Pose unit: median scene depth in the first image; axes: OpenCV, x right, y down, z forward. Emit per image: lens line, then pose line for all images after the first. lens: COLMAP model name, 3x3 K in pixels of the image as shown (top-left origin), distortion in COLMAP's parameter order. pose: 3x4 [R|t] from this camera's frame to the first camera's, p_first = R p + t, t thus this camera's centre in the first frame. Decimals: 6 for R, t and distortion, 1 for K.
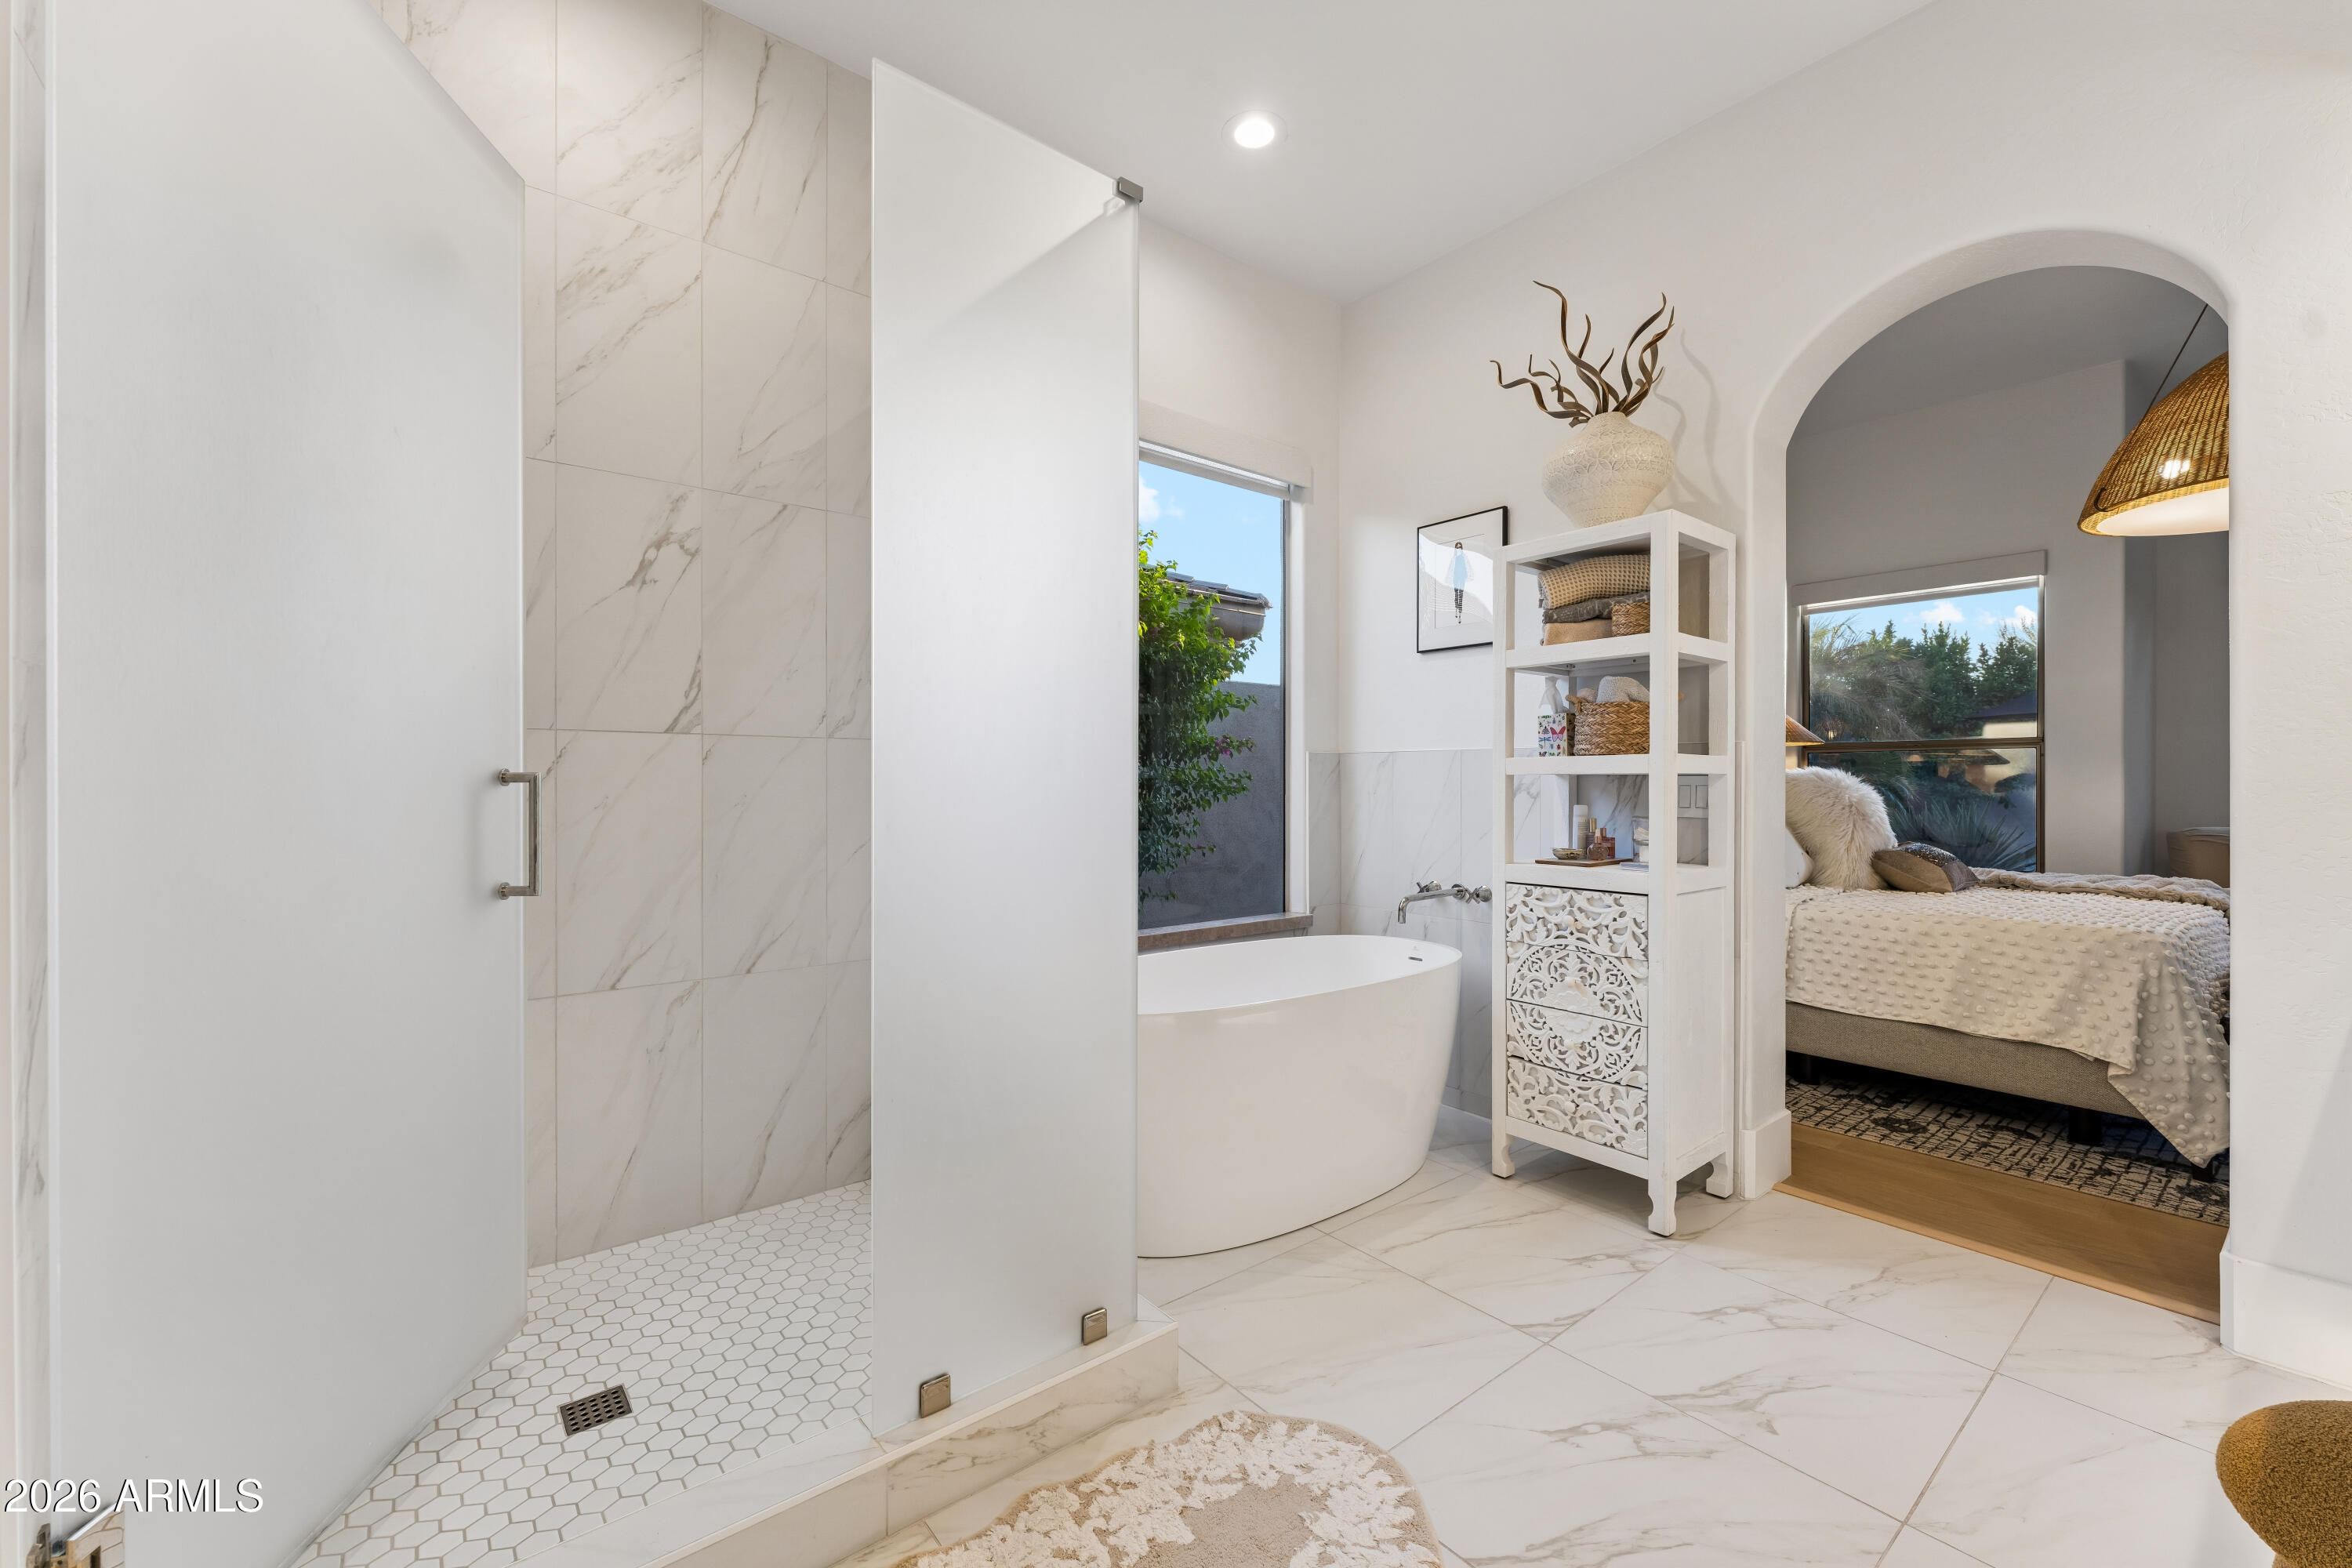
lens RADIAL K [[945.8, 0, 1189.7], [0, 945.8, 779.3], [0, 0, 1]] dist [-0.000198, -0.000371]
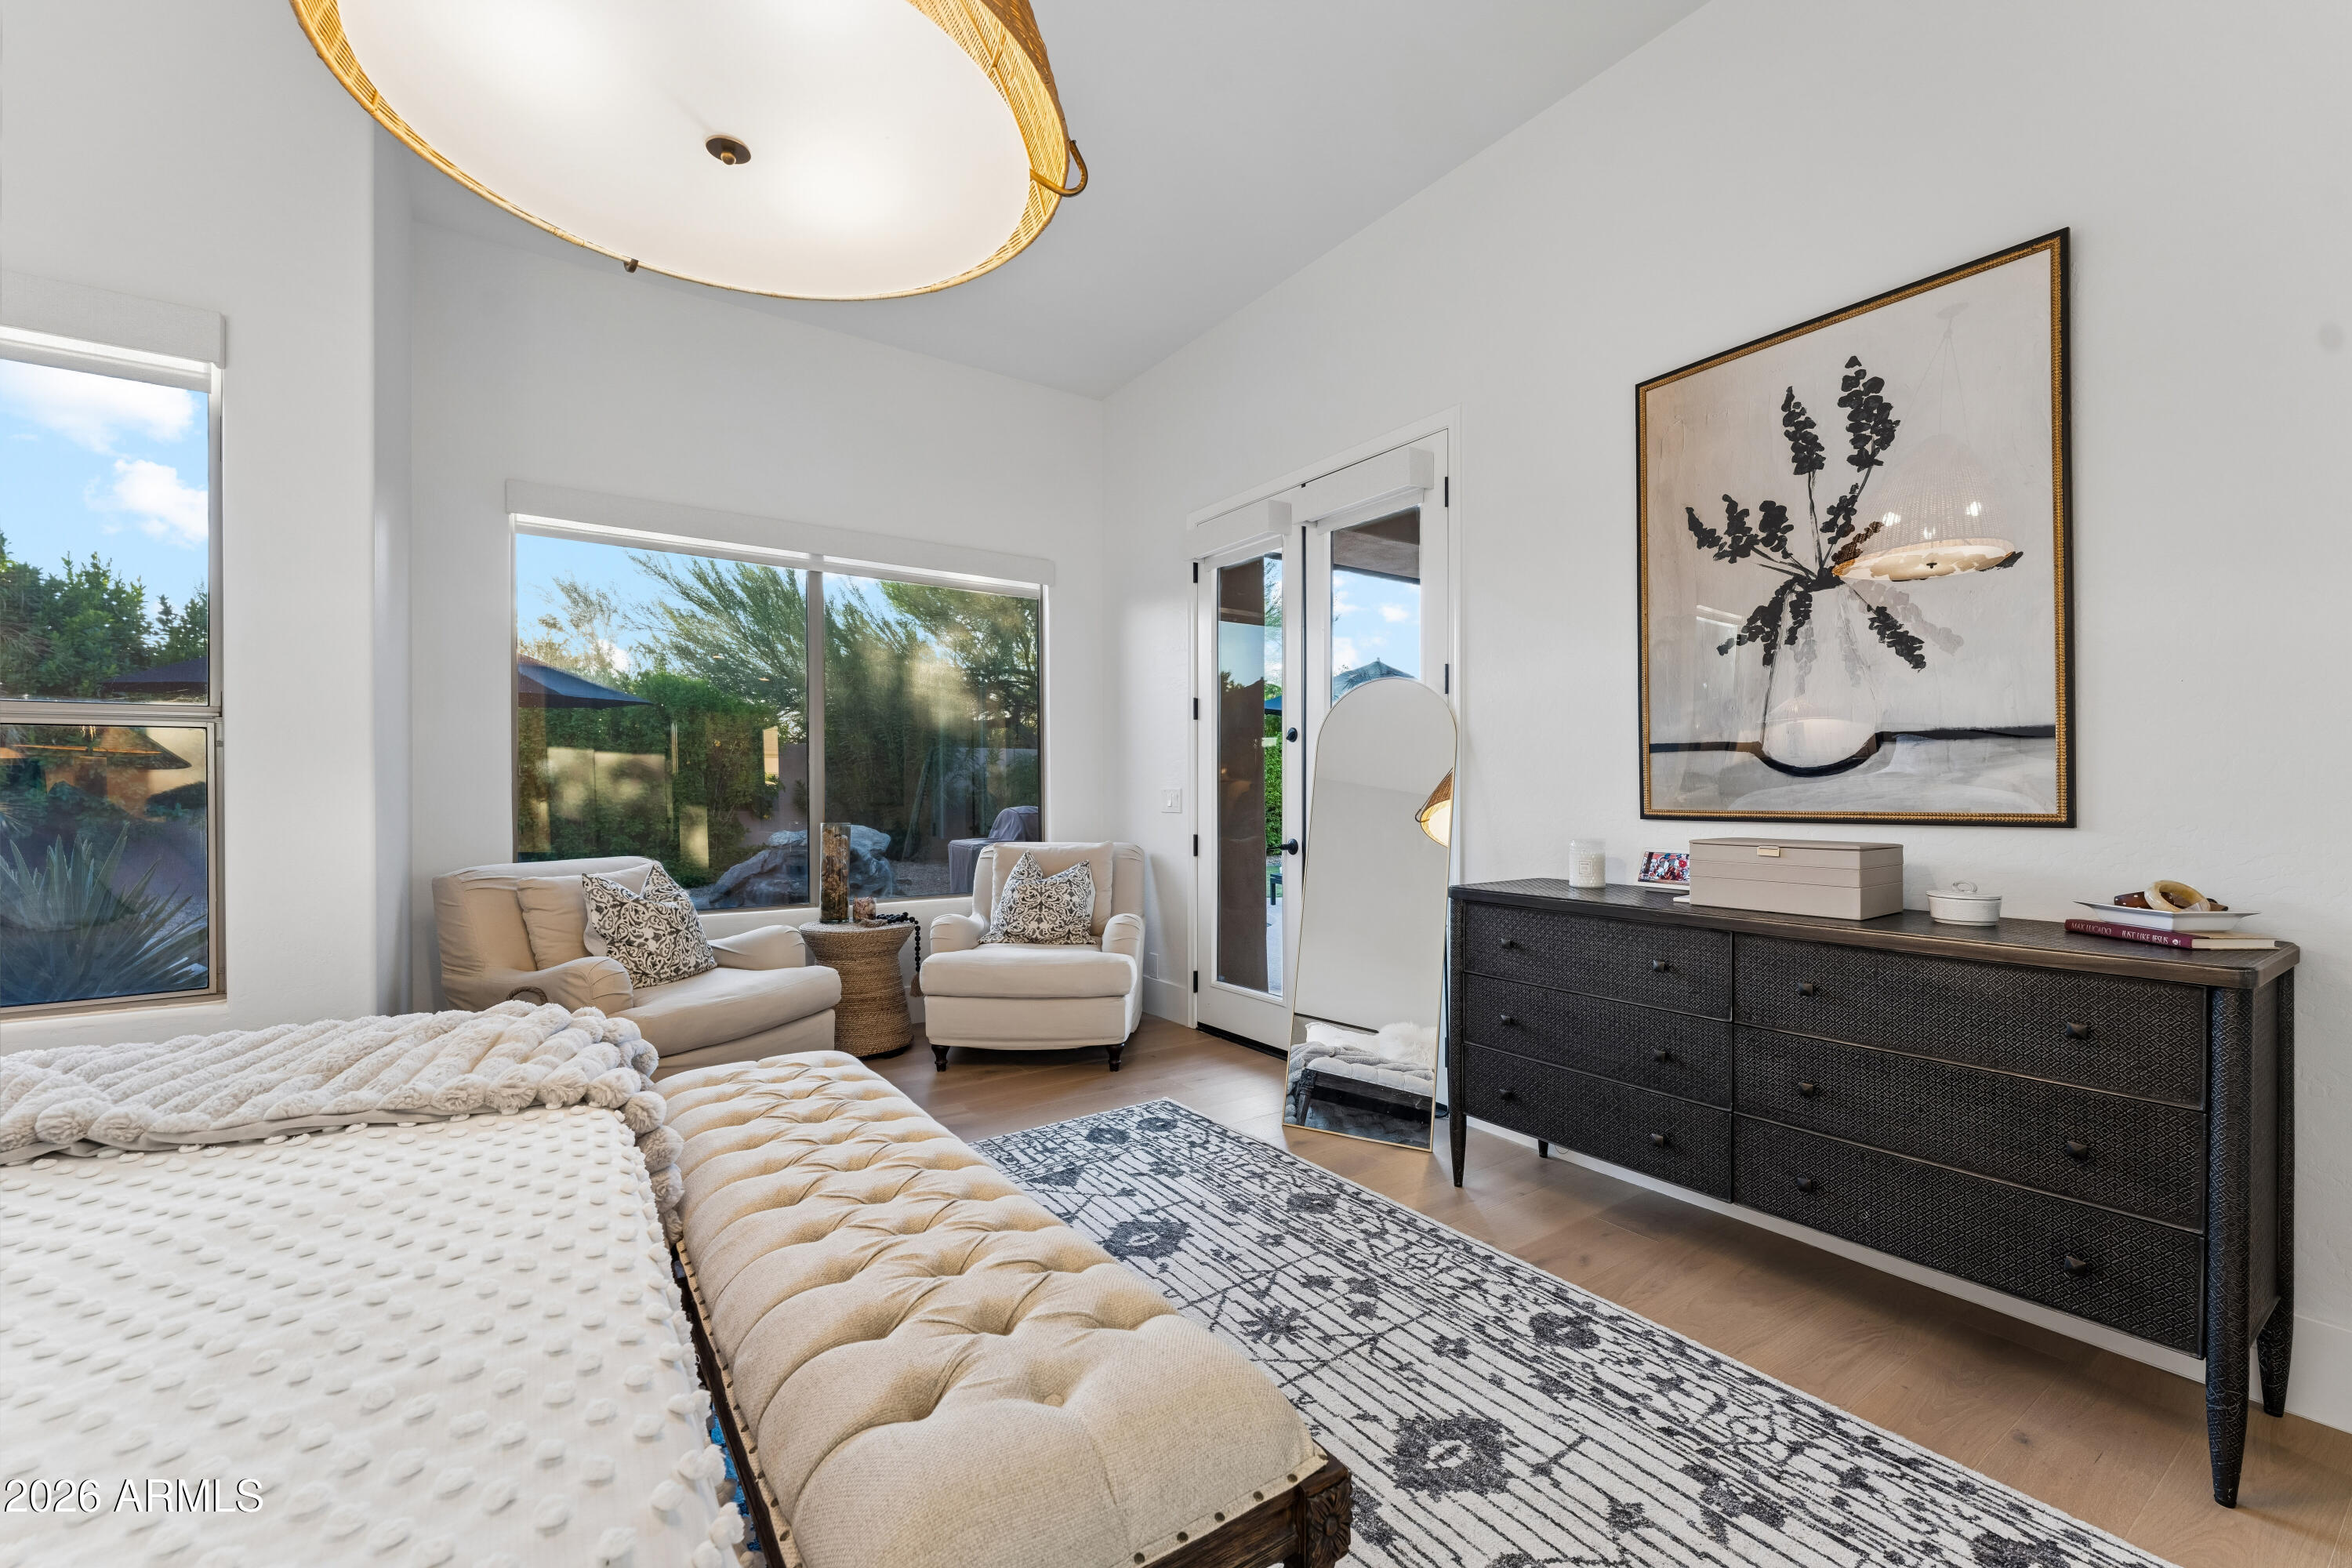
lens RADIAL K [[945.8, 0, 1170.9], [0, 945.8, 796.1], [0, 0, 1]] dist [-0.000198, -0.000371]
pose [[0.073691, -0.007088, 0.997256, 0.196839], [-0.001545, 0.999973, 0.007221, -0.001364], [-0.997280, -0.002073, 0.073678, 0.207015]]
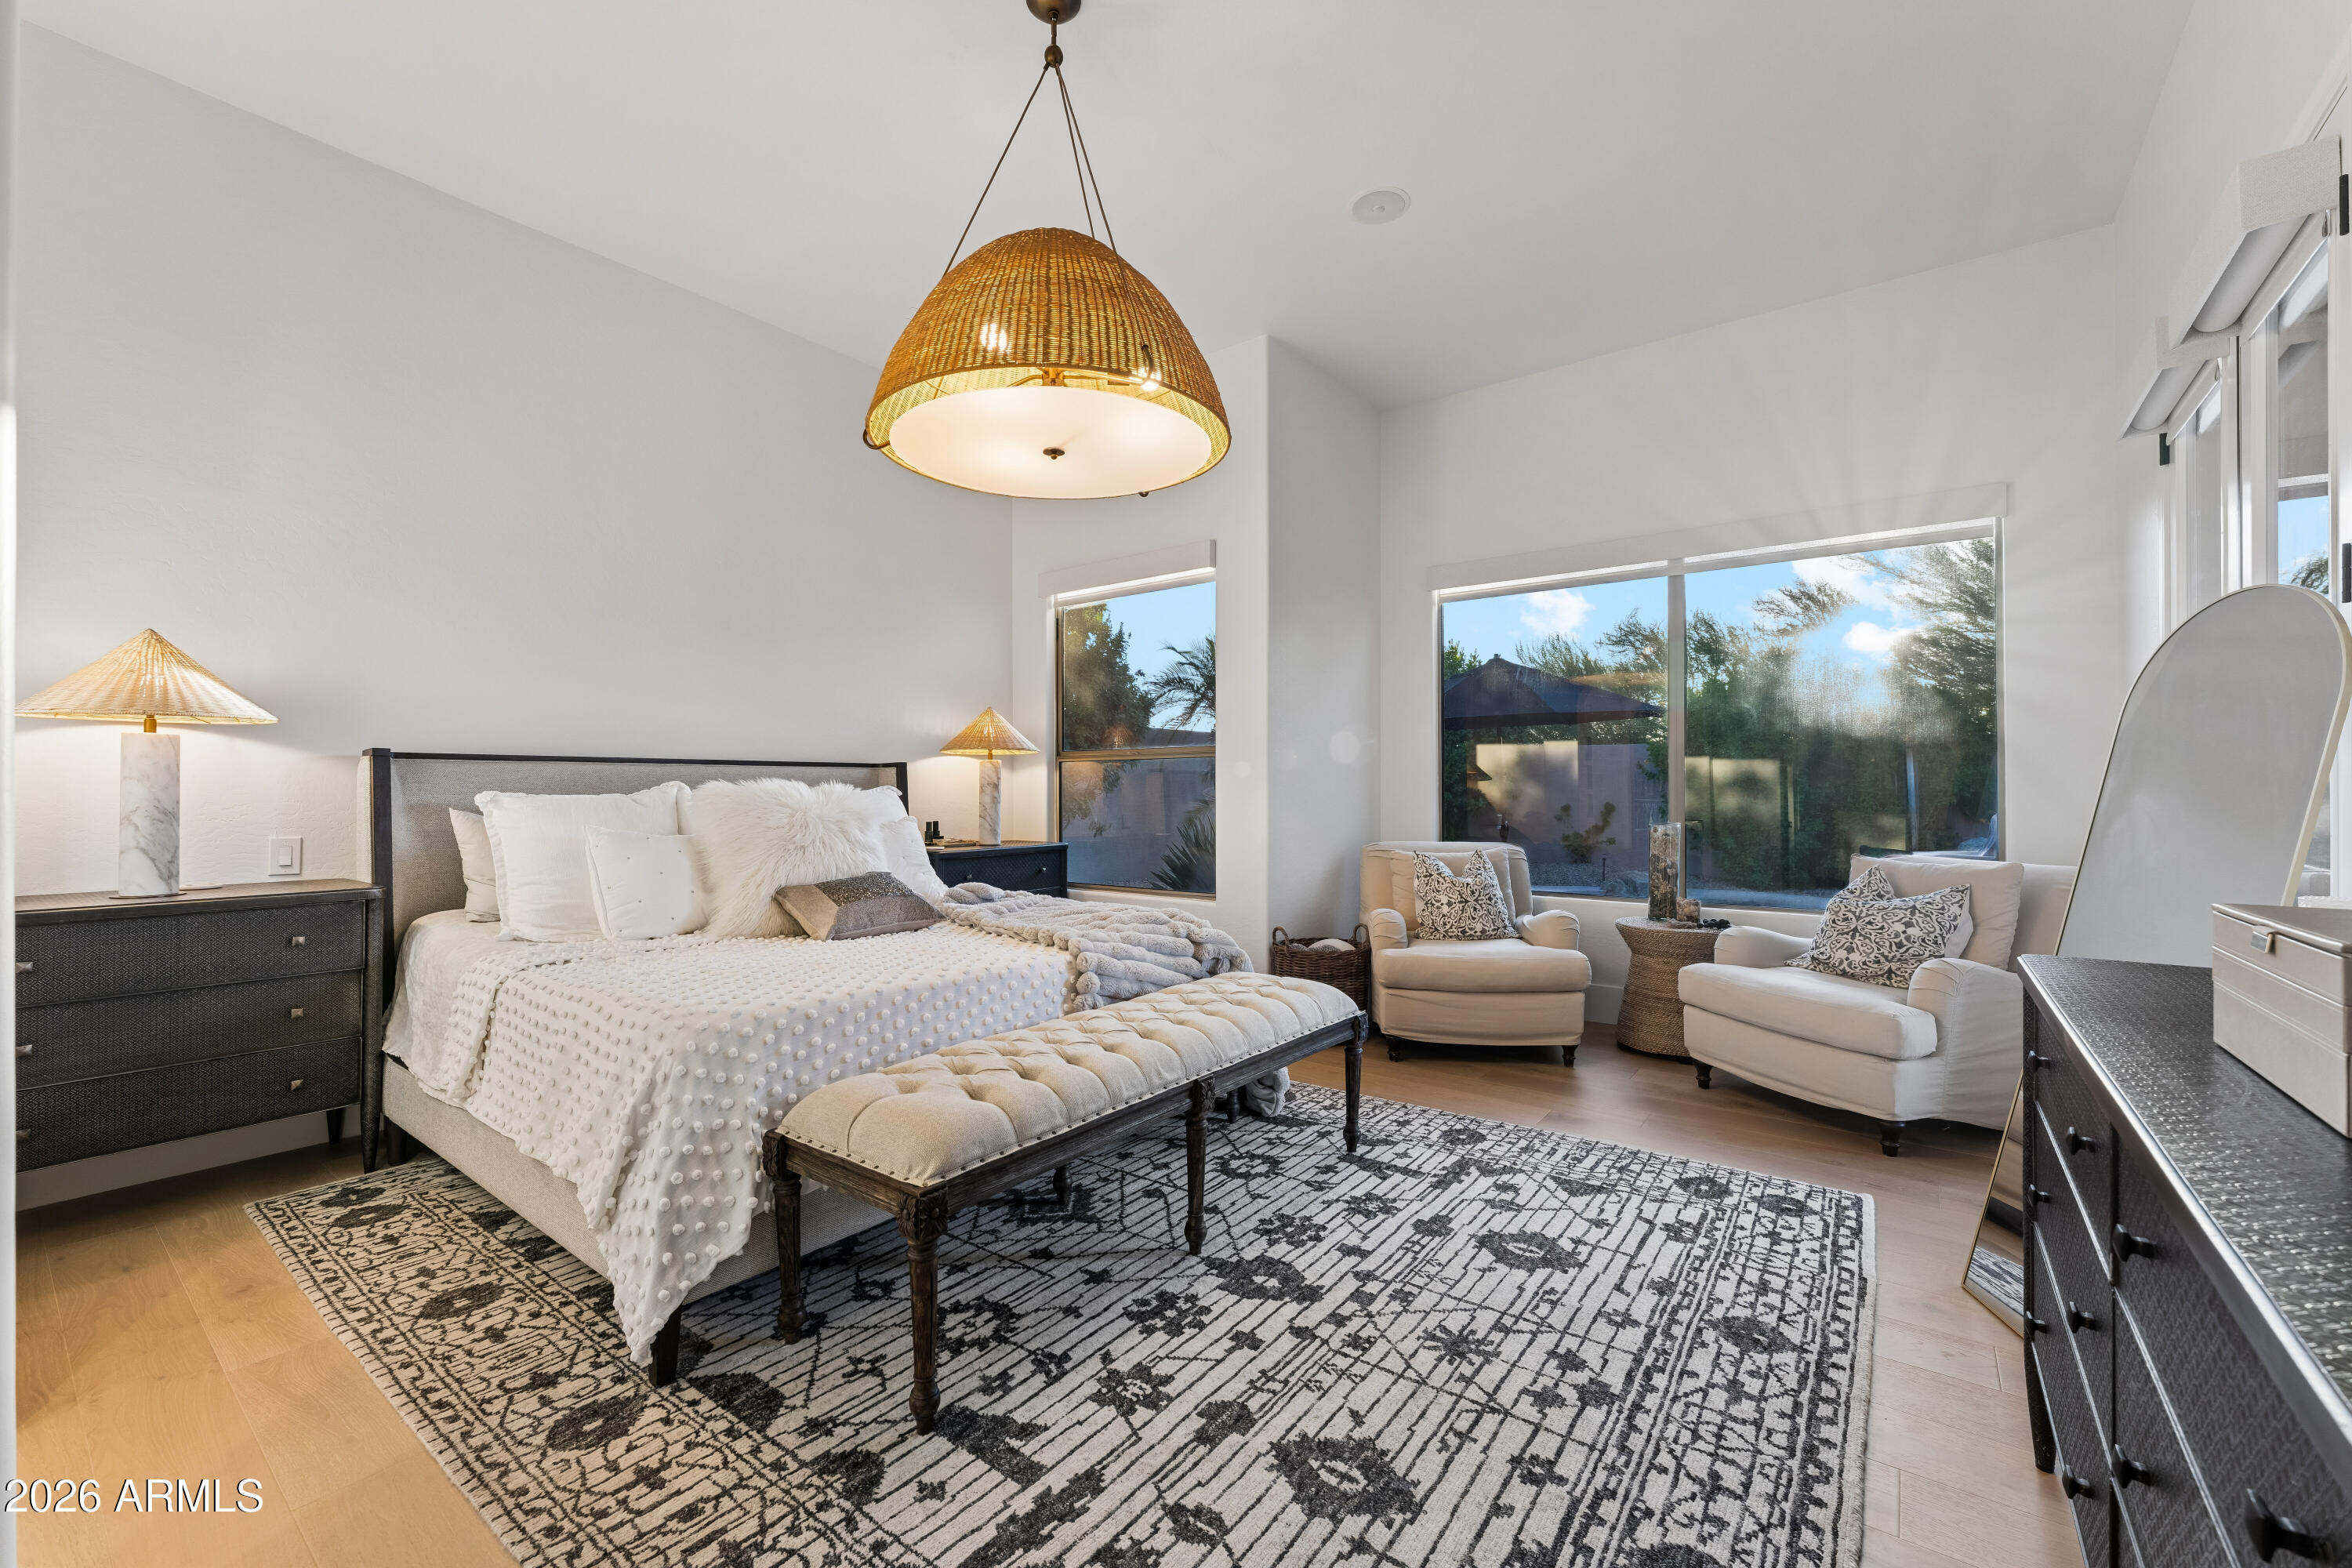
lens RADIAL K [[945.8, 0, 1225.1], [0, 945.8, 783.1], [0, 0, 1]] dist [-0.000198, -0.000371]
pose [[0.961621, 0.002544, 0.274371, 0.285423], [-0.001339, 0.999989, -0.004577, -0.001670], [-0.274379, 0.004034, 0.961613, 0.049798]]
